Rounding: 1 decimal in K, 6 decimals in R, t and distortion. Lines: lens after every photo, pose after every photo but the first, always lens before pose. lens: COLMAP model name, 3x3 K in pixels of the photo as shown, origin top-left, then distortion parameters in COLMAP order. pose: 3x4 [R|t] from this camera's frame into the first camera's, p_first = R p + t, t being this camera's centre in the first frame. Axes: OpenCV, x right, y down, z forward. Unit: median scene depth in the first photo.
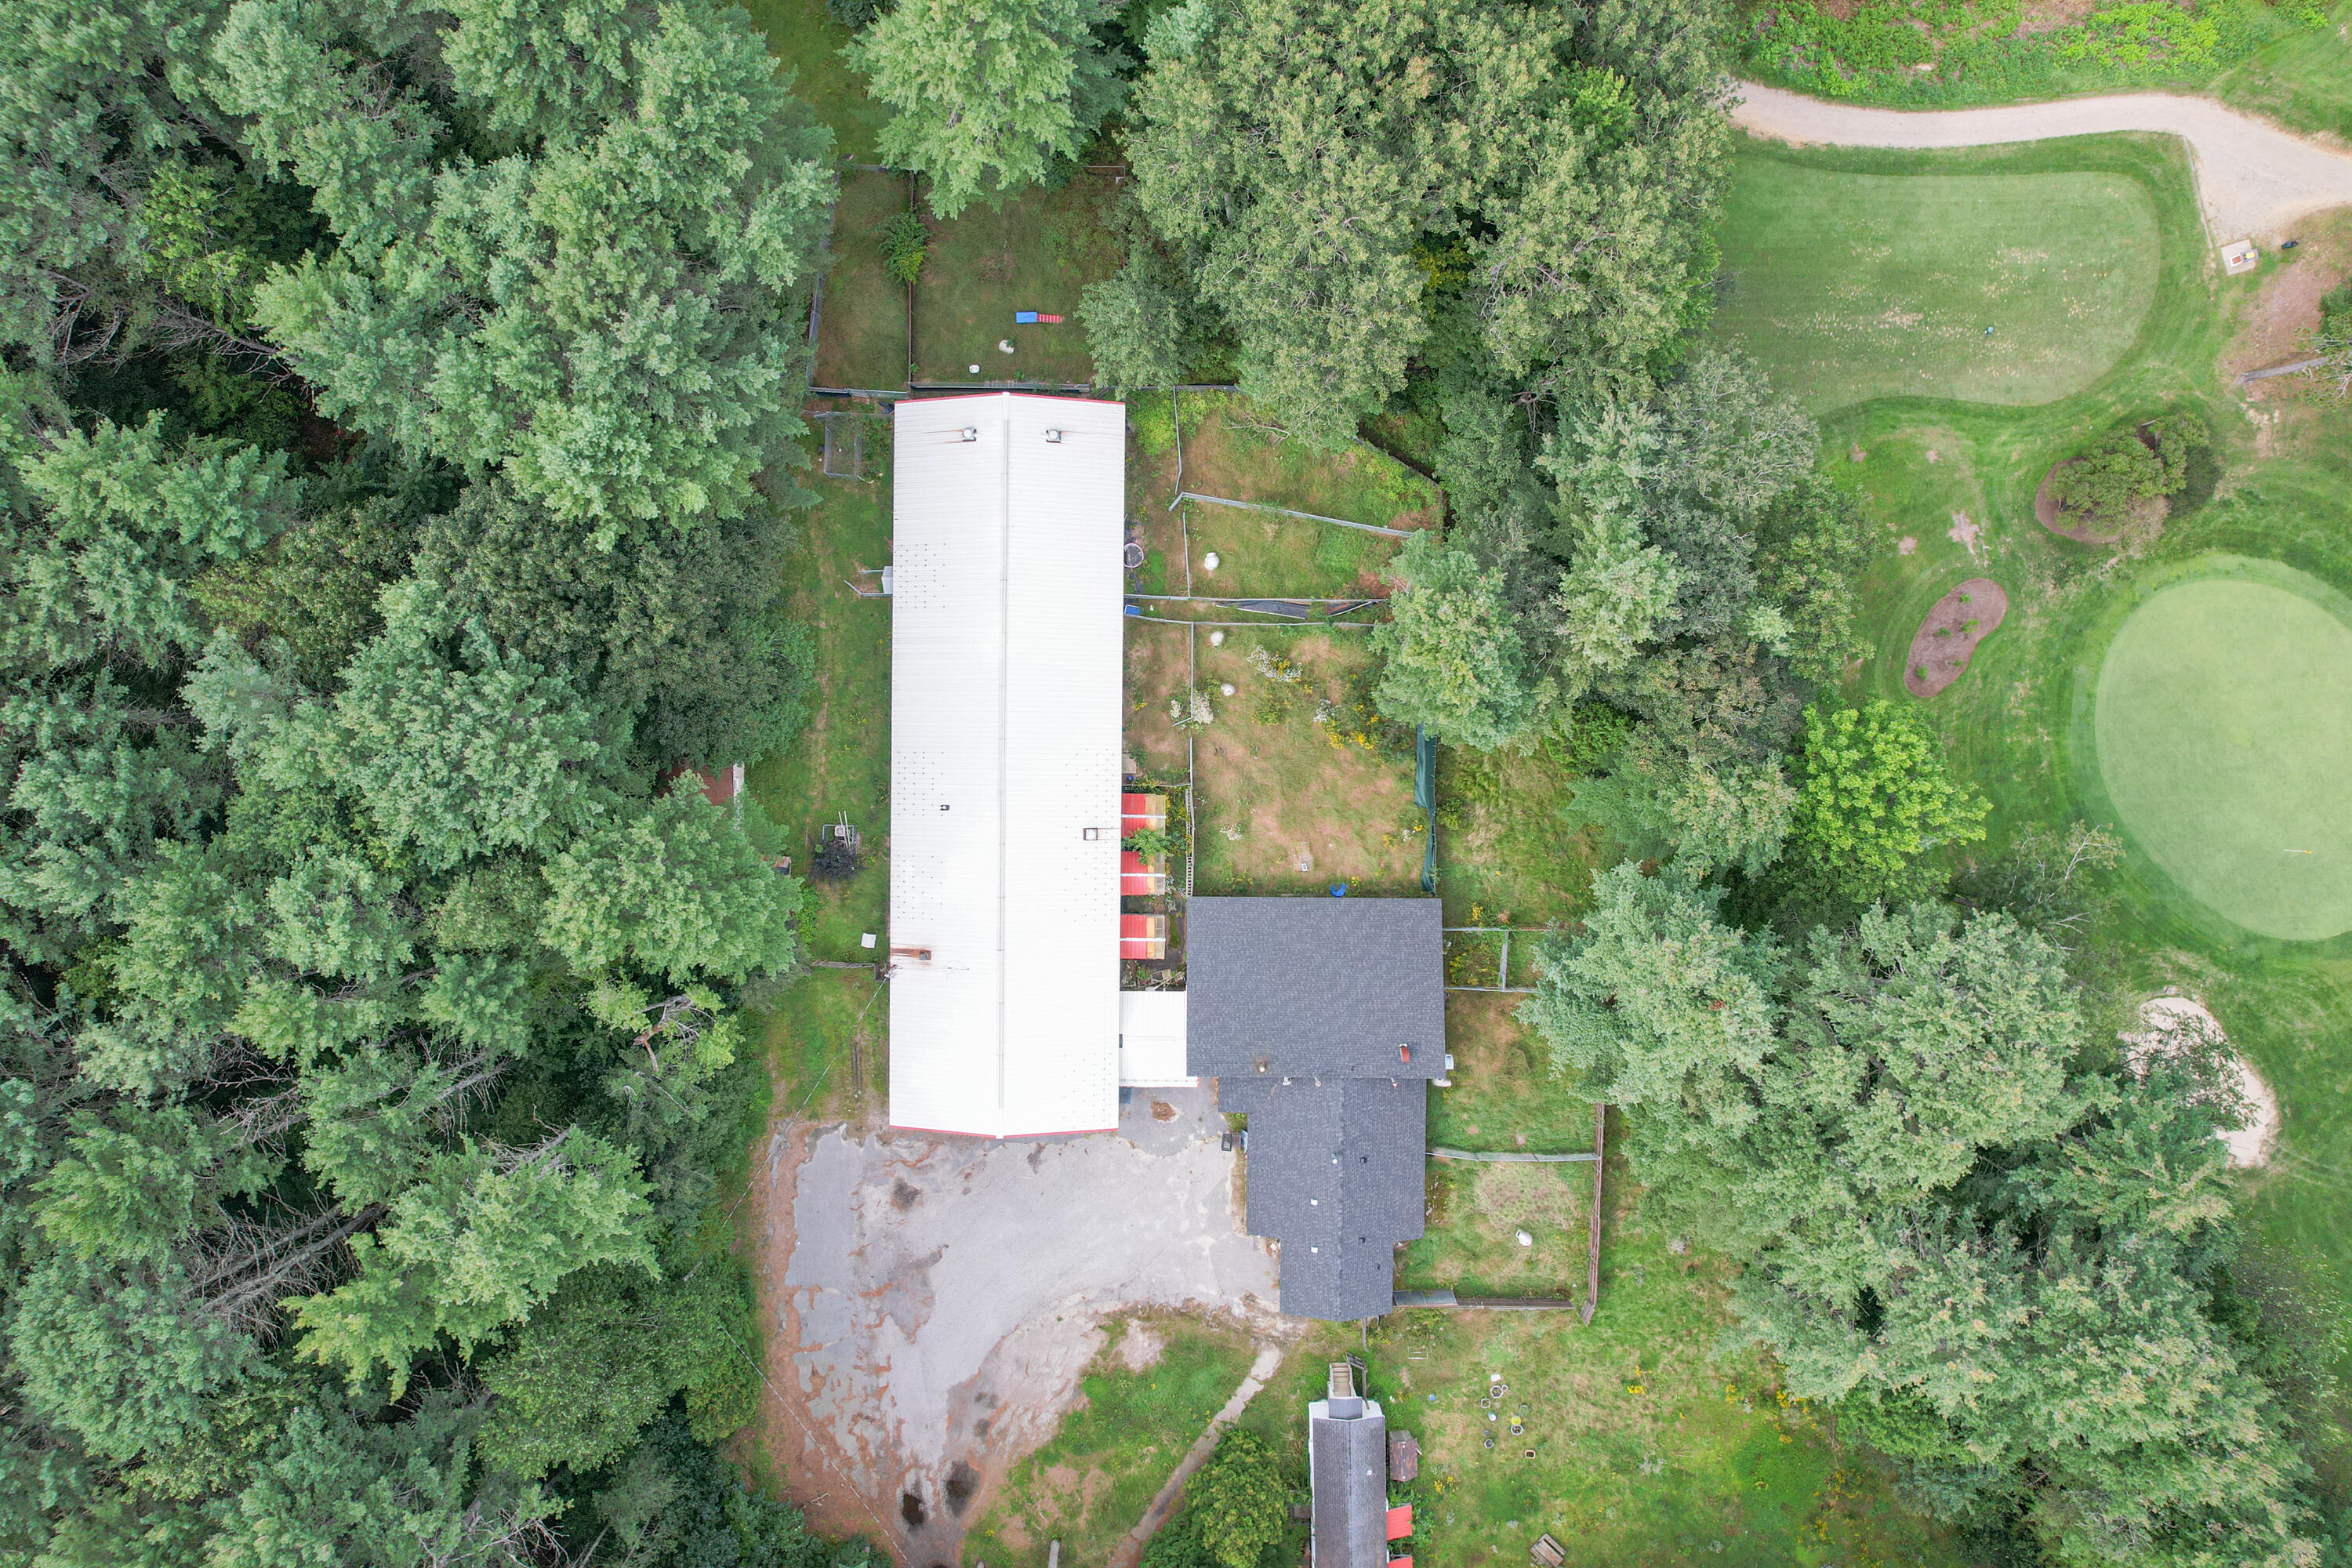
lens RADIAL K [[1498.6, 0, 1163.0], [0, 1498.6, 771.6], [0, 0, 1]] dist [-0.086099, 0.078713]
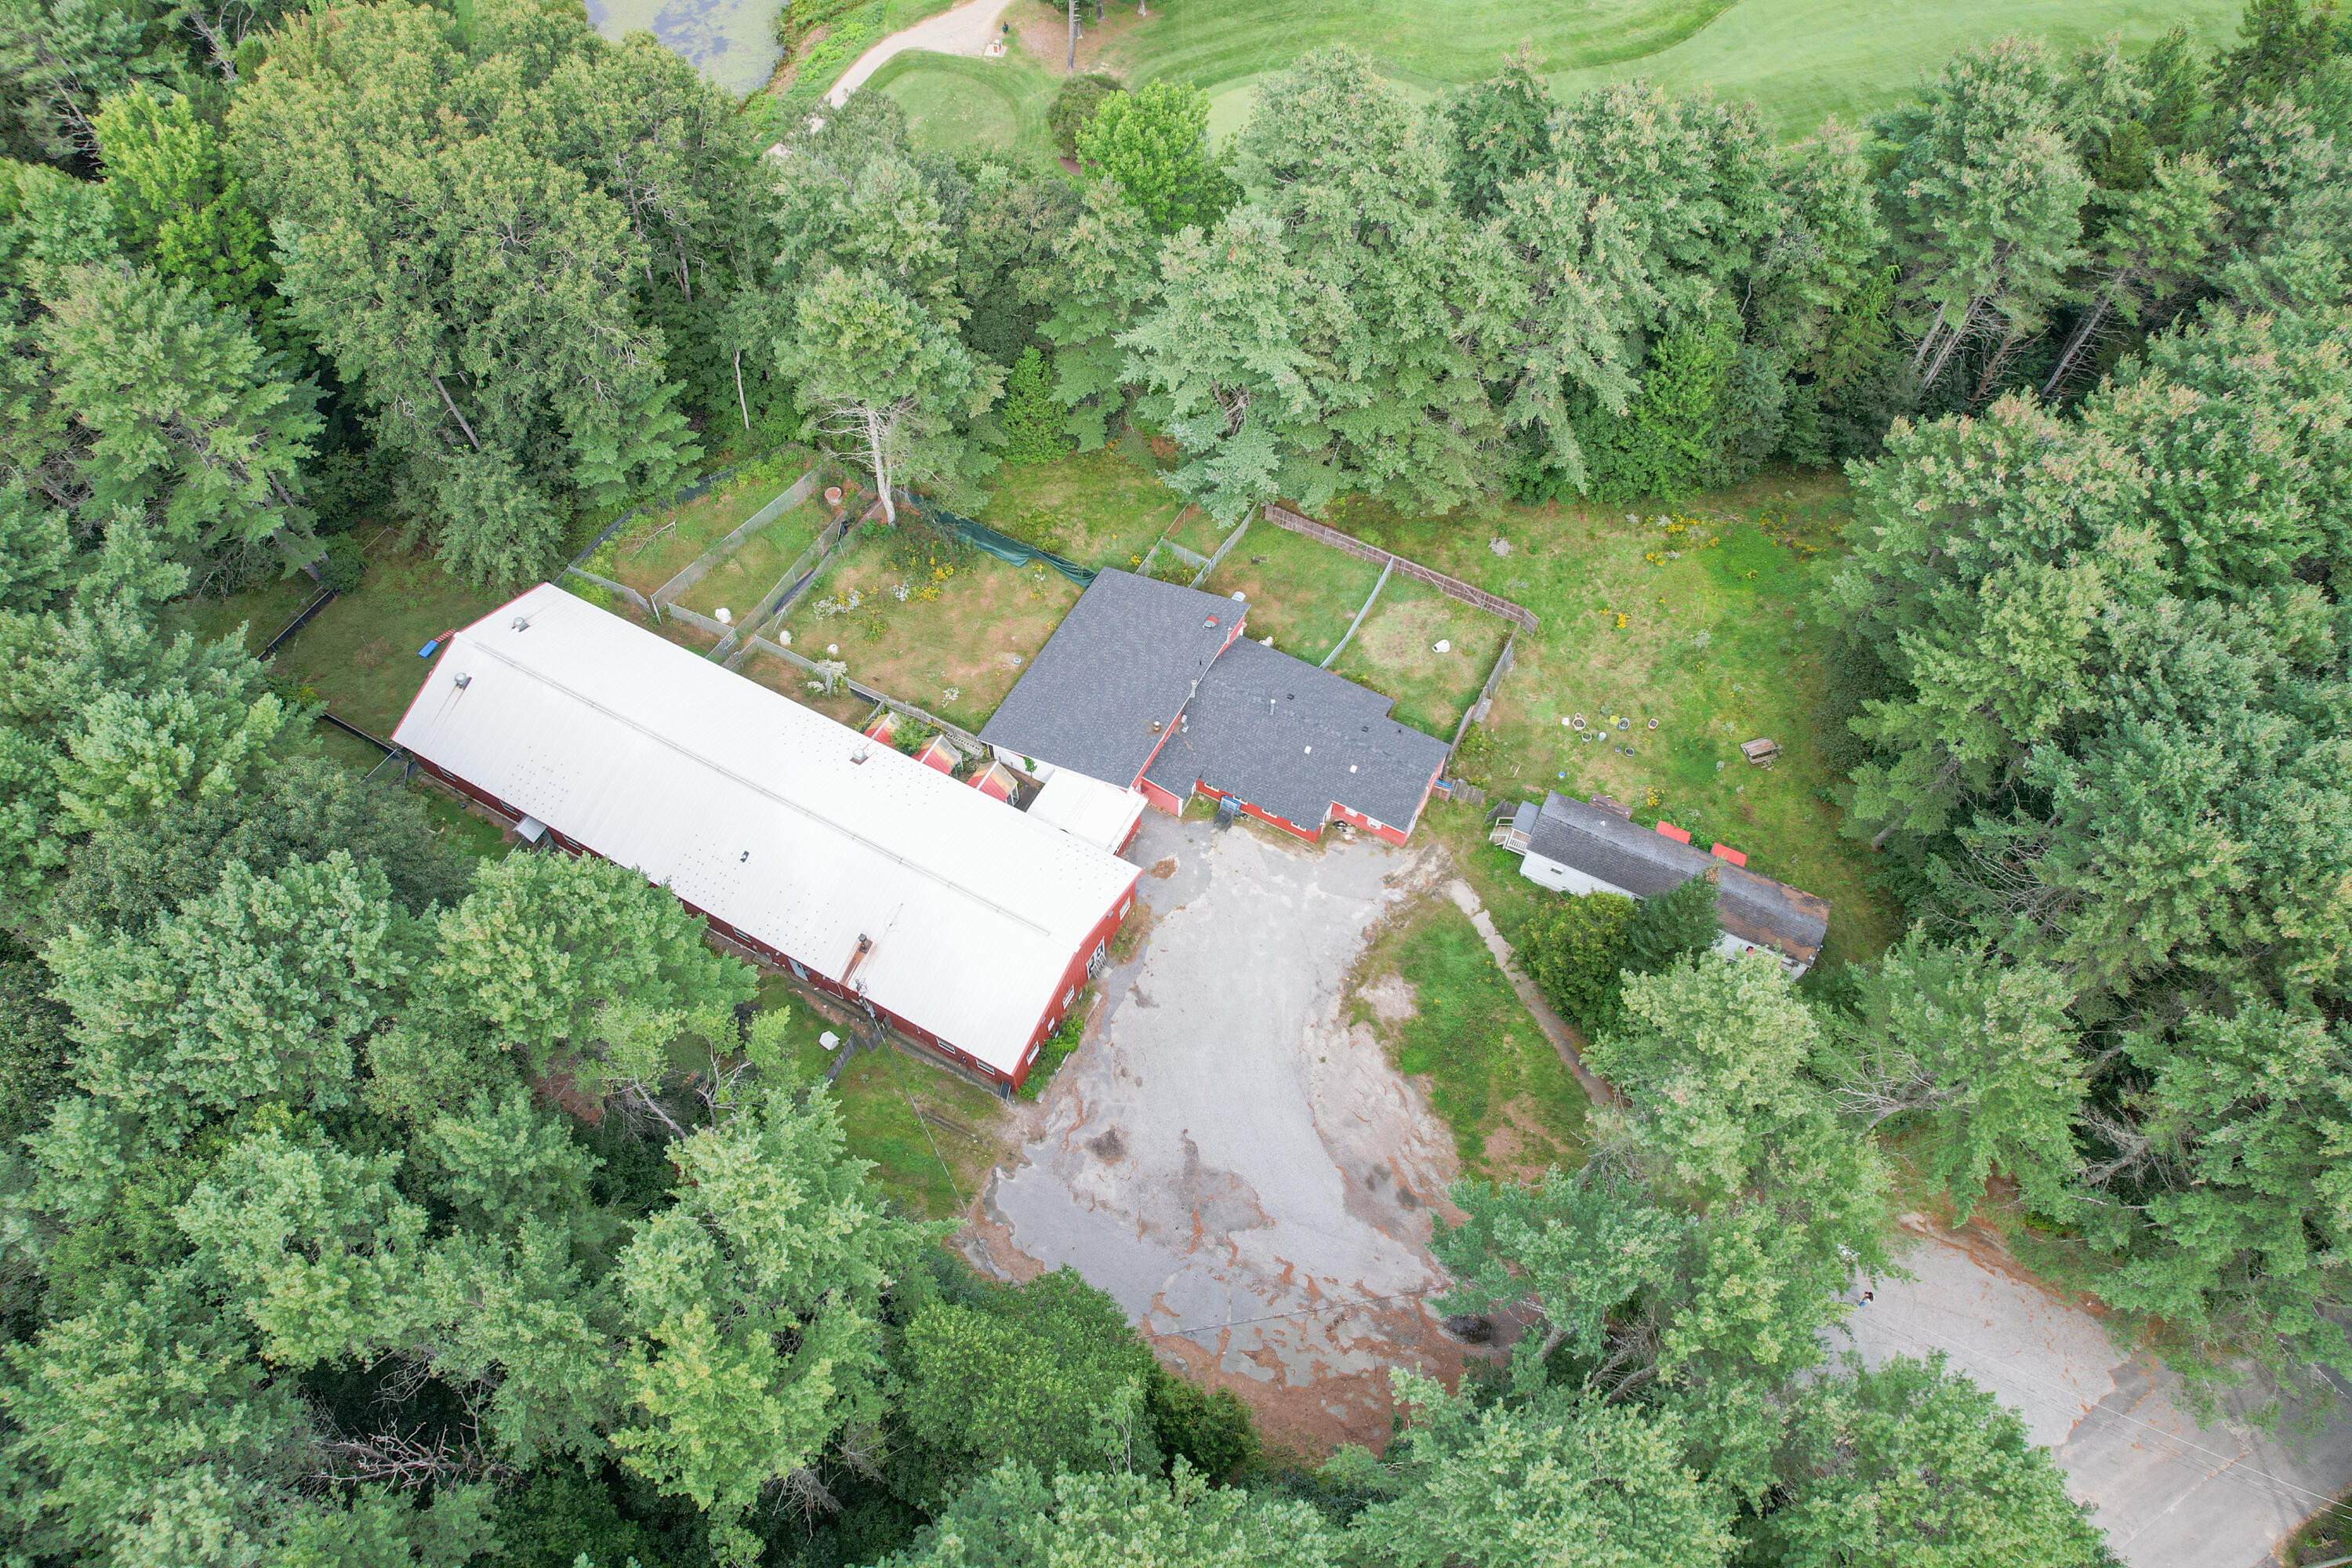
lens RADIAL K [[1498.6, 0, 1163.0], [0, 1498.6, 771.6], [0, 0, 1]] dist [-0.086099, 0.078713]
pose [[0.470752, -0.741289, 0.478418, -0.484174], [0.882110, 0.385278, -0.271003, 0.550129], [0.016568, 0.549592, 0.835269, 0.223359]]
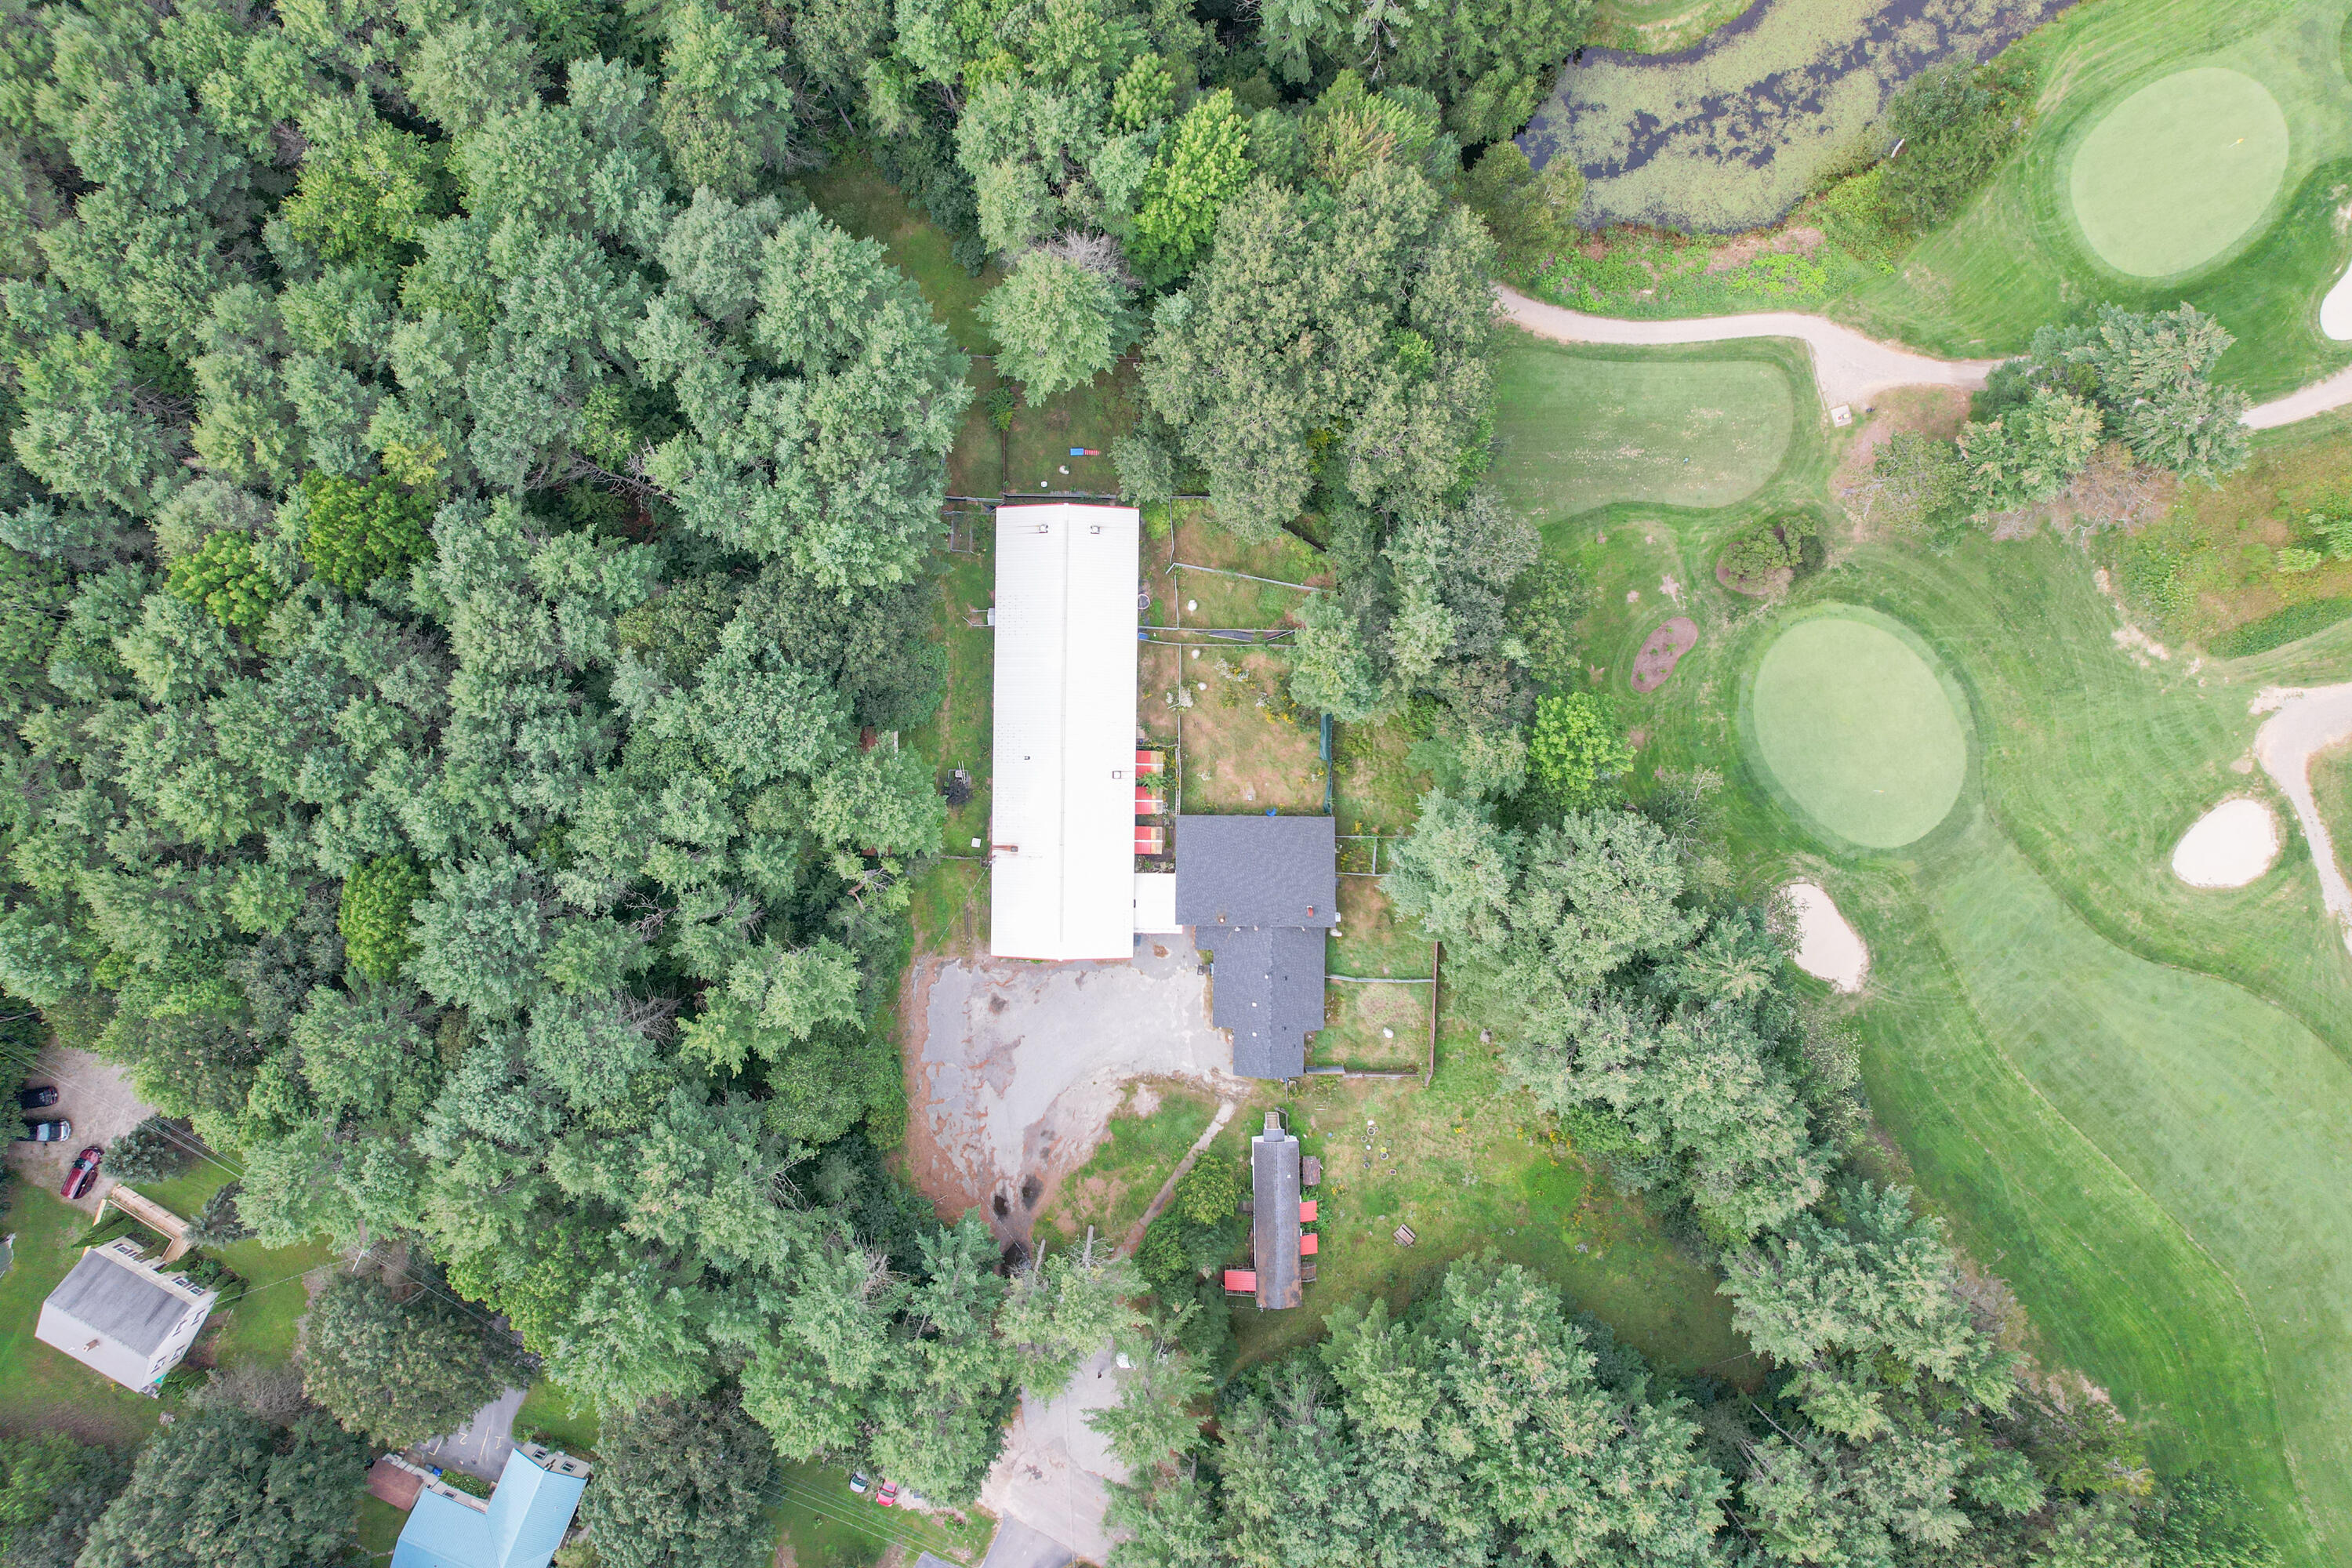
lens RADIAL K [[1498.6, 0, 1163.0], [0, 1498.6, 771.6], [0, 0, 1]] dist [-0.086099, 0.078713]
pose [[0.999989, 0.003904, 0.002625, -0.002849], [-0.003905, 0.999992, 0.000121, 0.043606], [-0.002625, -0.000131, 0.999997, -0.713446]]
